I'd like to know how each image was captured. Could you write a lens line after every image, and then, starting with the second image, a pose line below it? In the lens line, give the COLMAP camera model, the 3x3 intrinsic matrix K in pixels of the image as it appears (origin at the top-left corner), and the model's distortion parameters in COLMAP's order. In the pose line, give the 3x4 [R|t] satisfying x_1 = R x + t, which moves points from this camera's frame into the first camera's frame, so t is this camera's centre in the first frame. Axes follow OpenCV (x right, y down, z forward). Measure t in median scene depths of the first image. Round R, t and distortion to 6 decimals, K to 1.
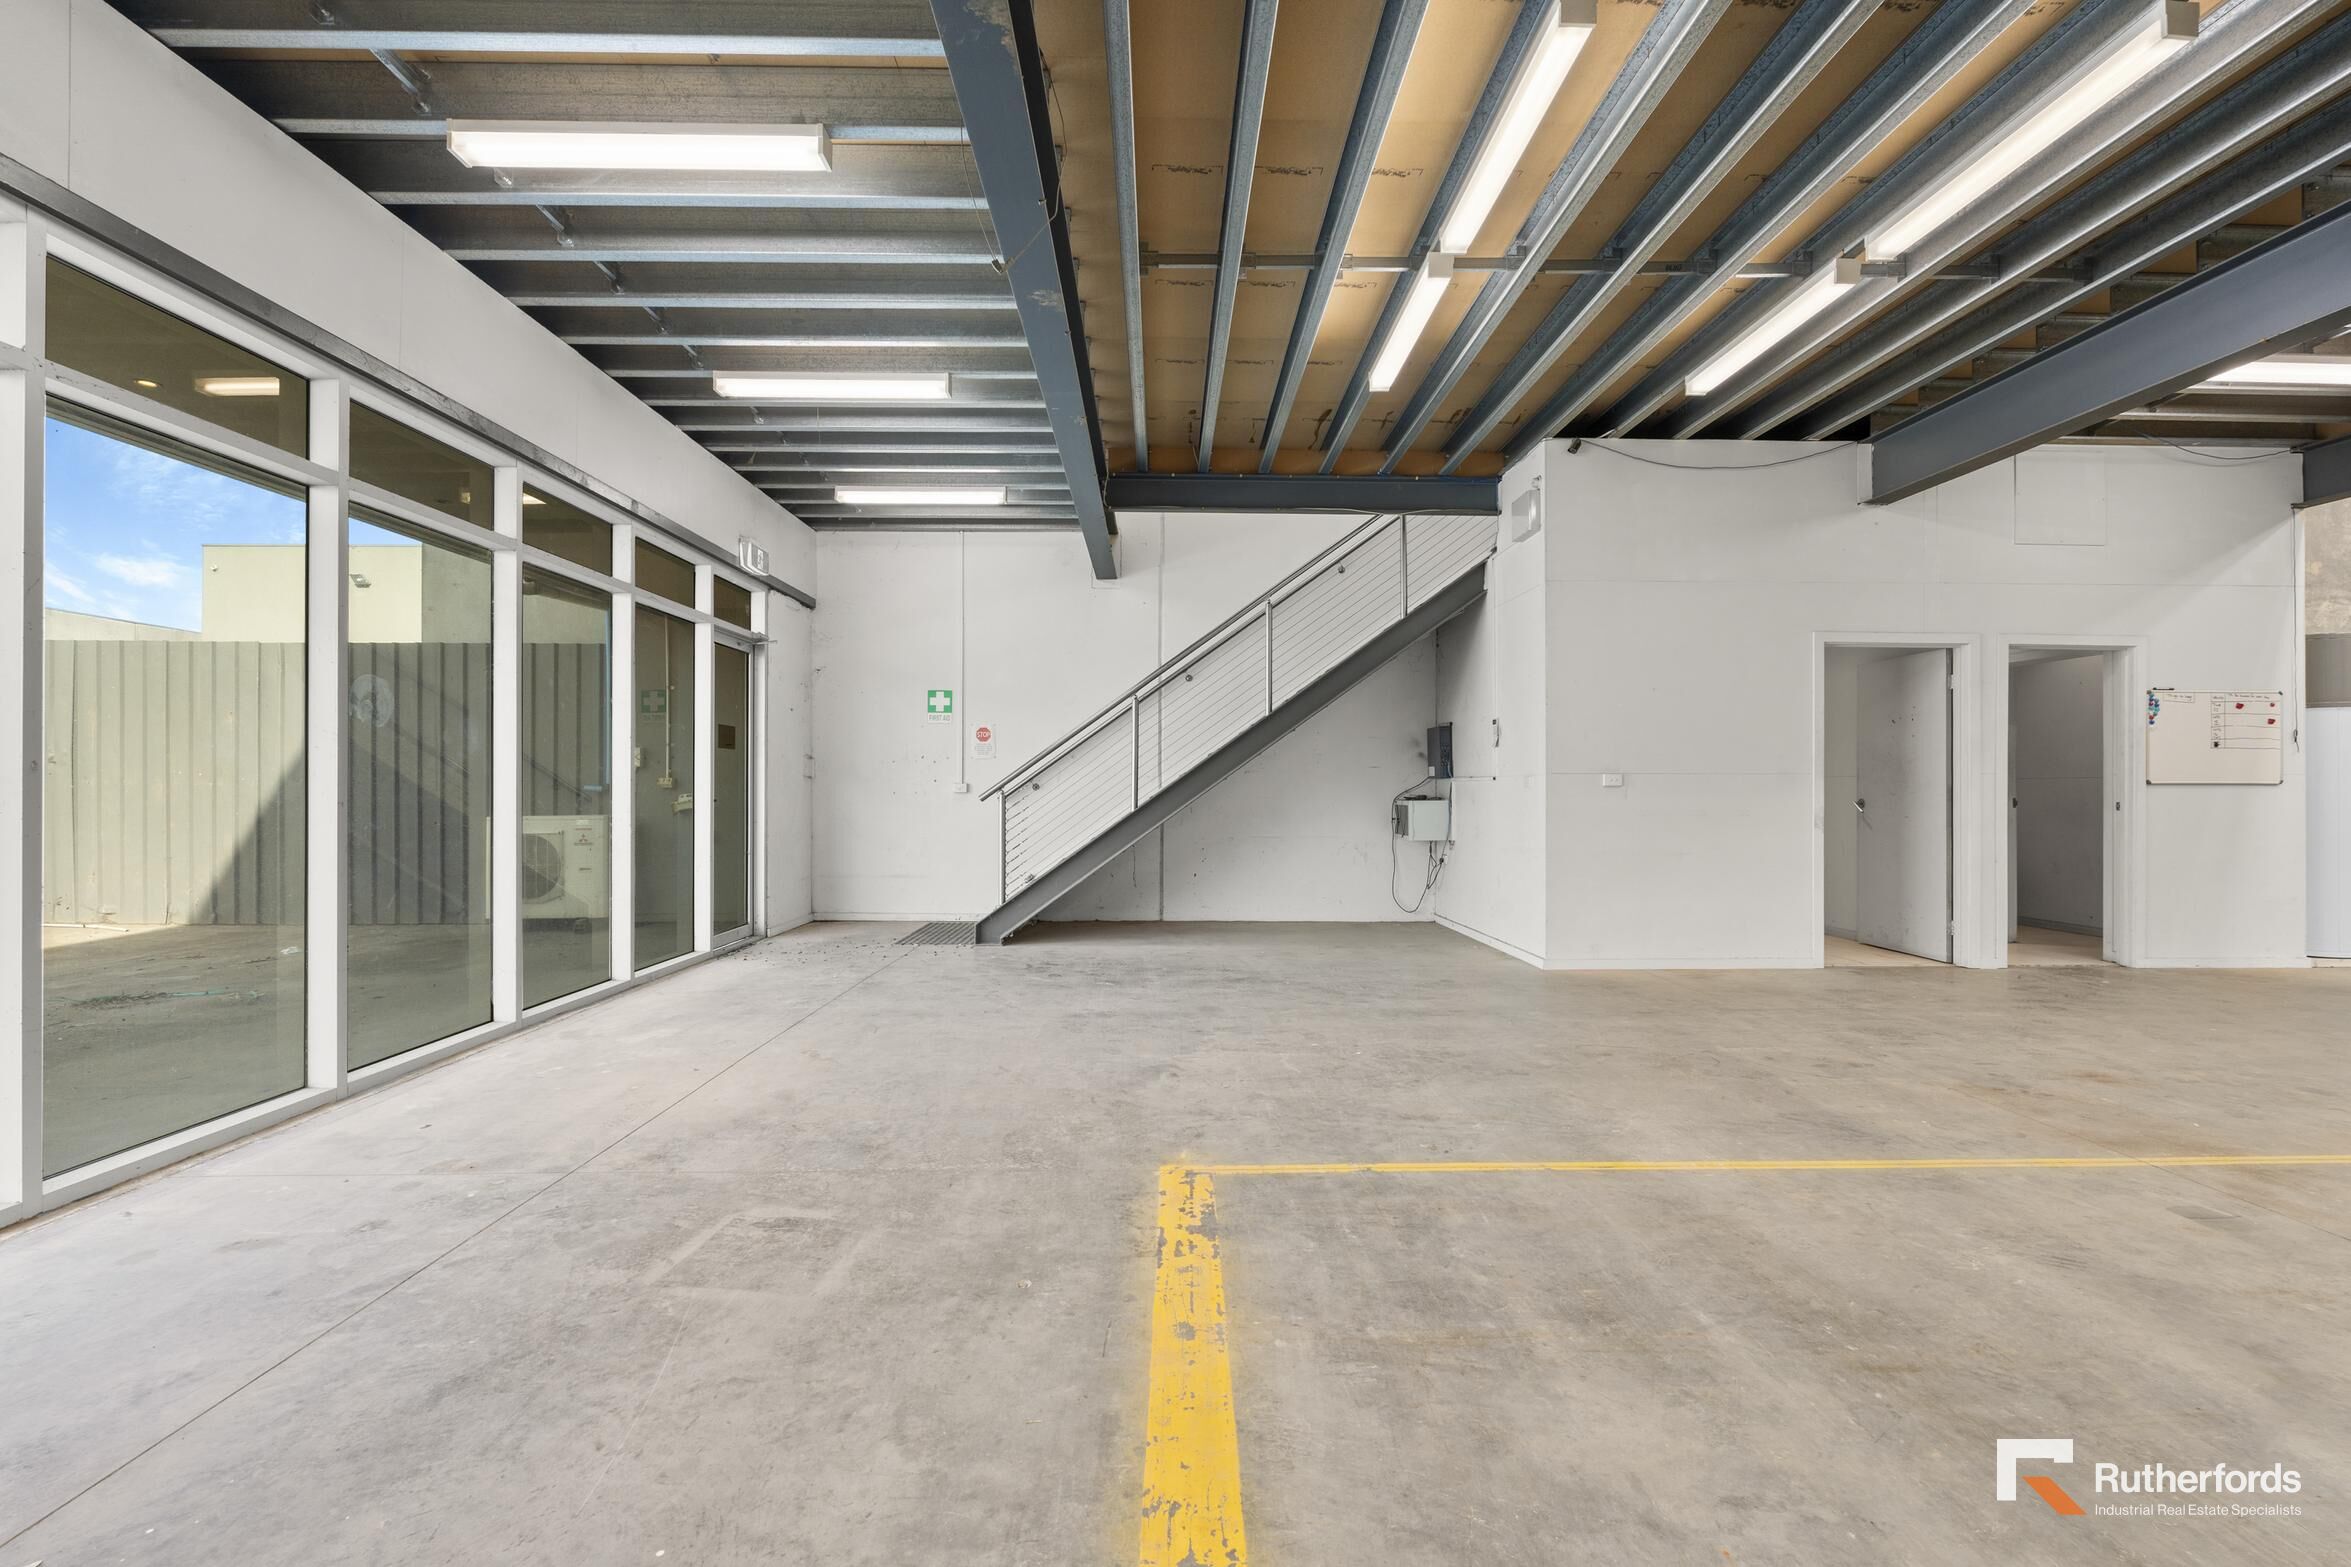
lens RADIAL K [[1047.1, 0, 1144.2], [0, 1047.1, 793.4], [0, 0, 1]] dist [-0.001459, -0.000748]
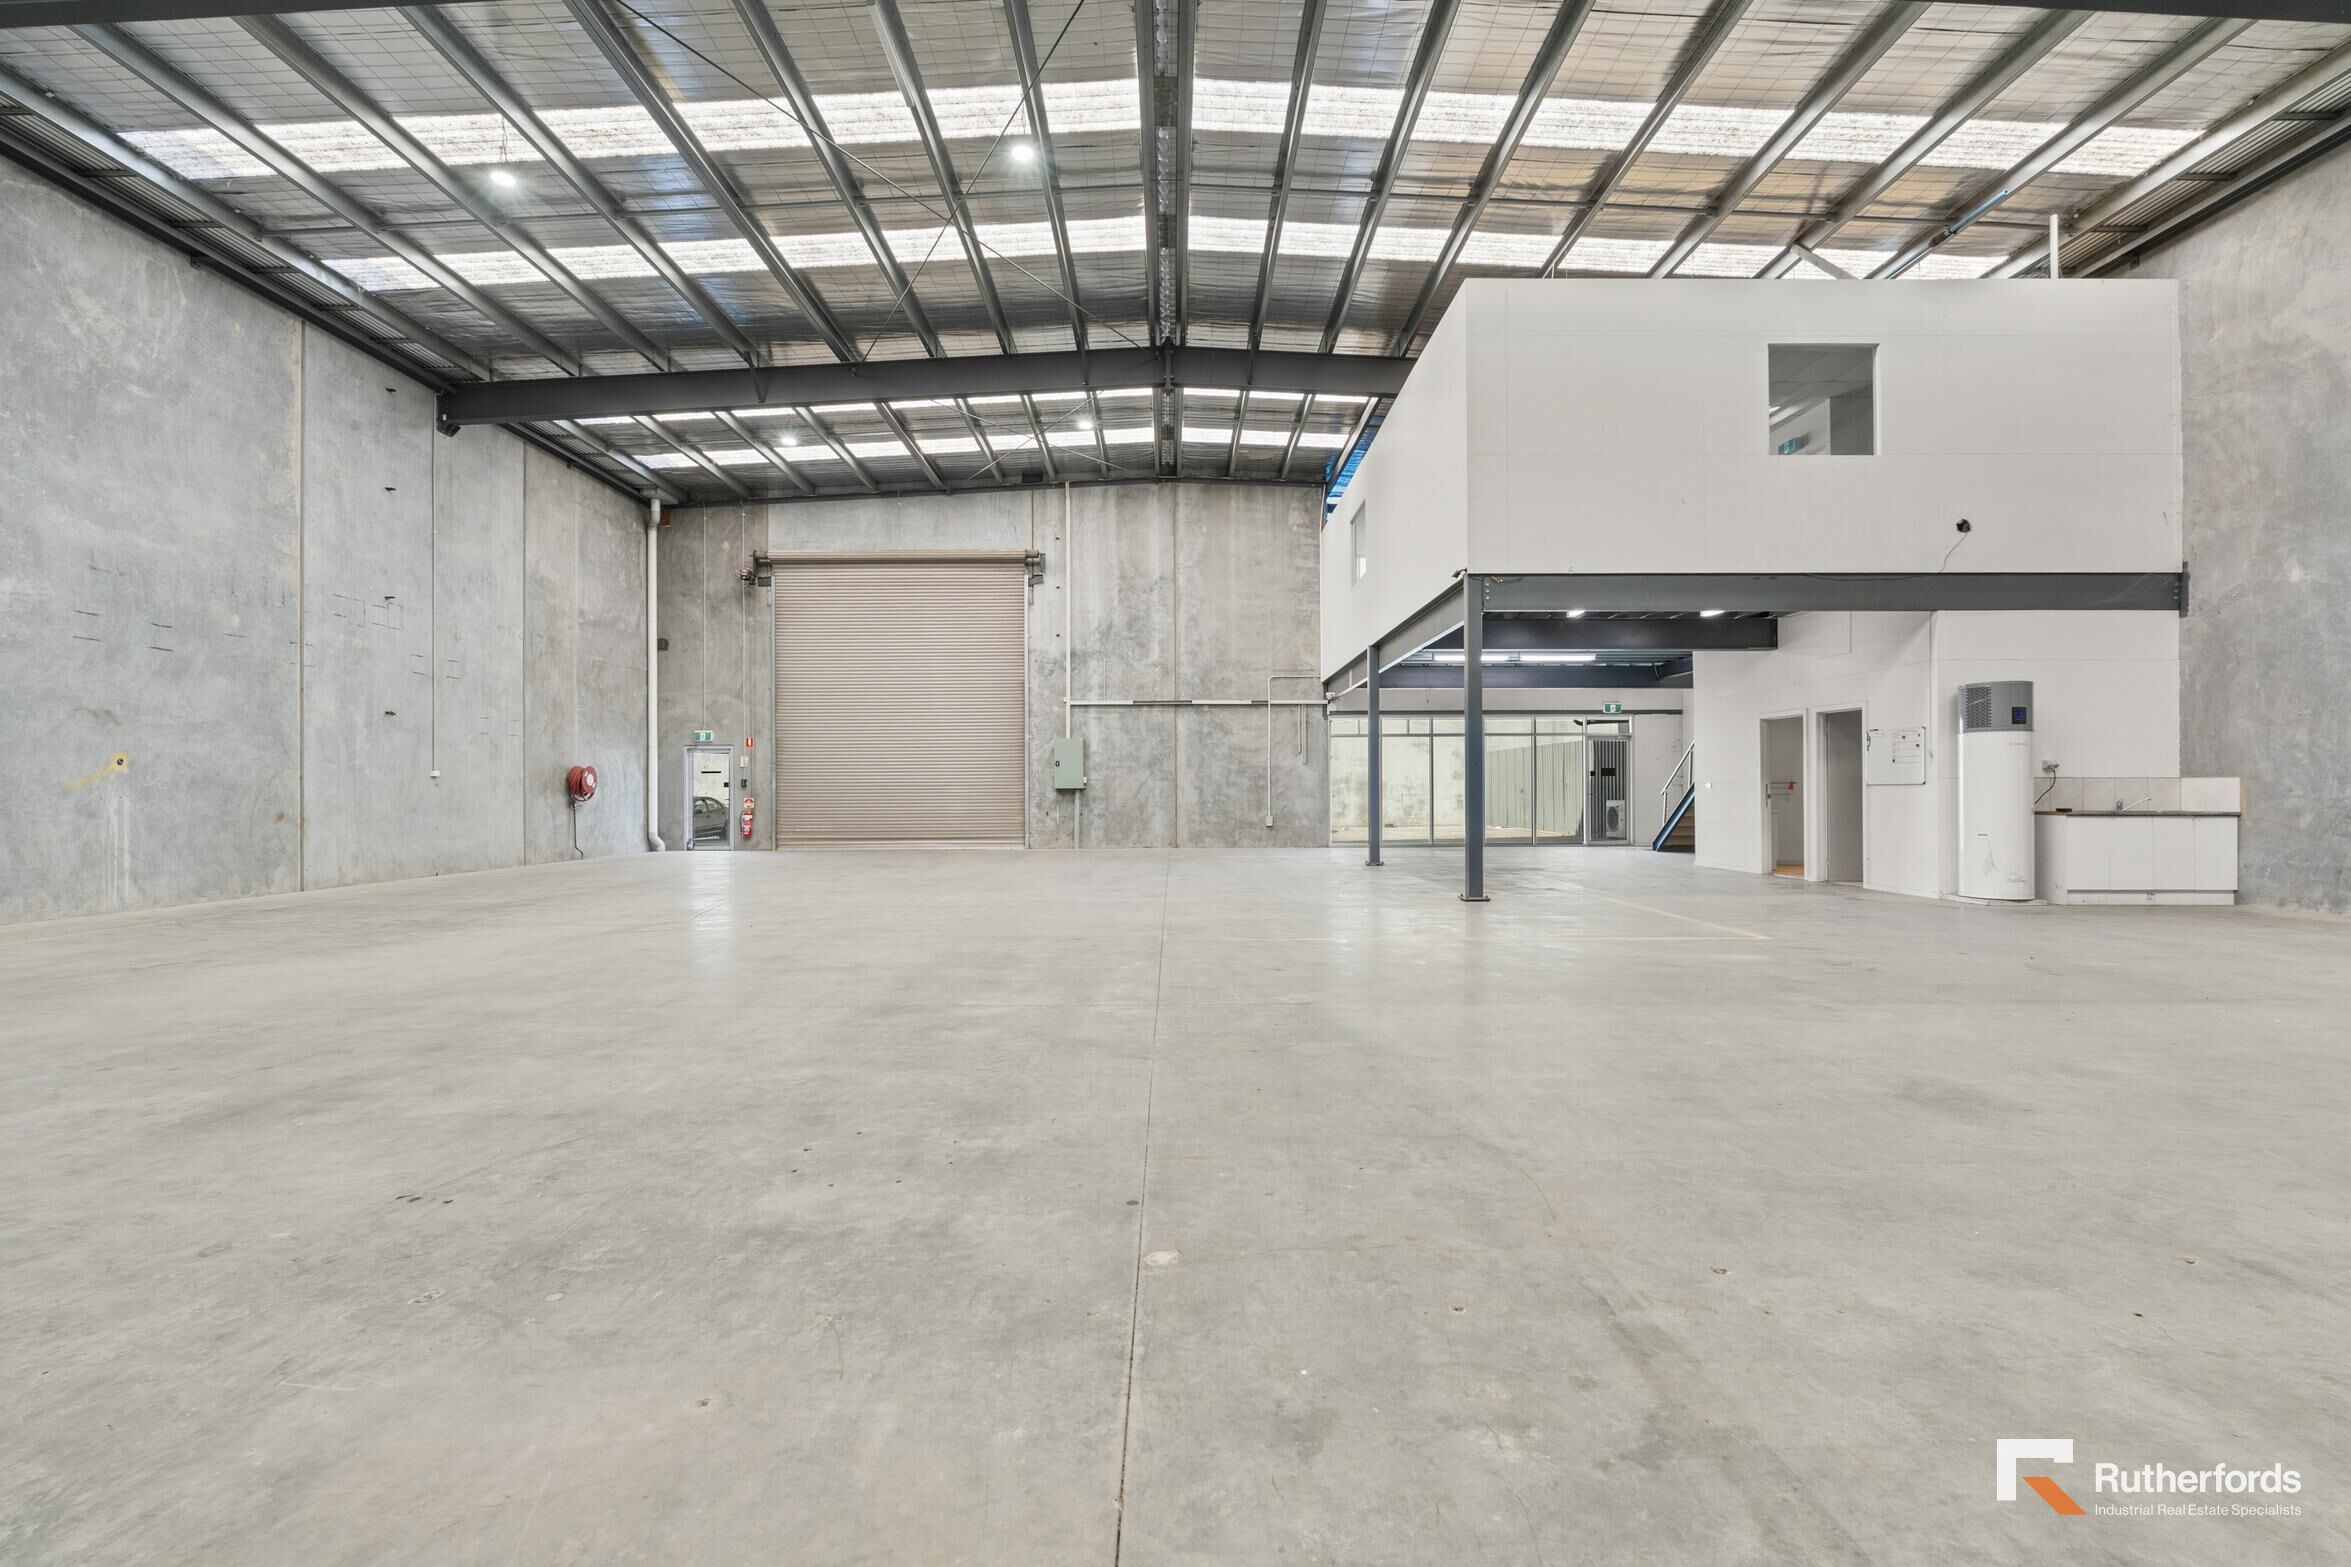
lens RADIAL K [[1047.1, 0, 1167.2], [0, 1047.1, 784.2], [0, 0, 1]] dist [-0.001459, -0.000748]
pose [[-0.036204, -0.011397, -0.999279, 2.739795], [-0.005931, 0.999920, -0.011189, 0.015520], [0.999327, 0.005522, -0.036269, -0.101001]]
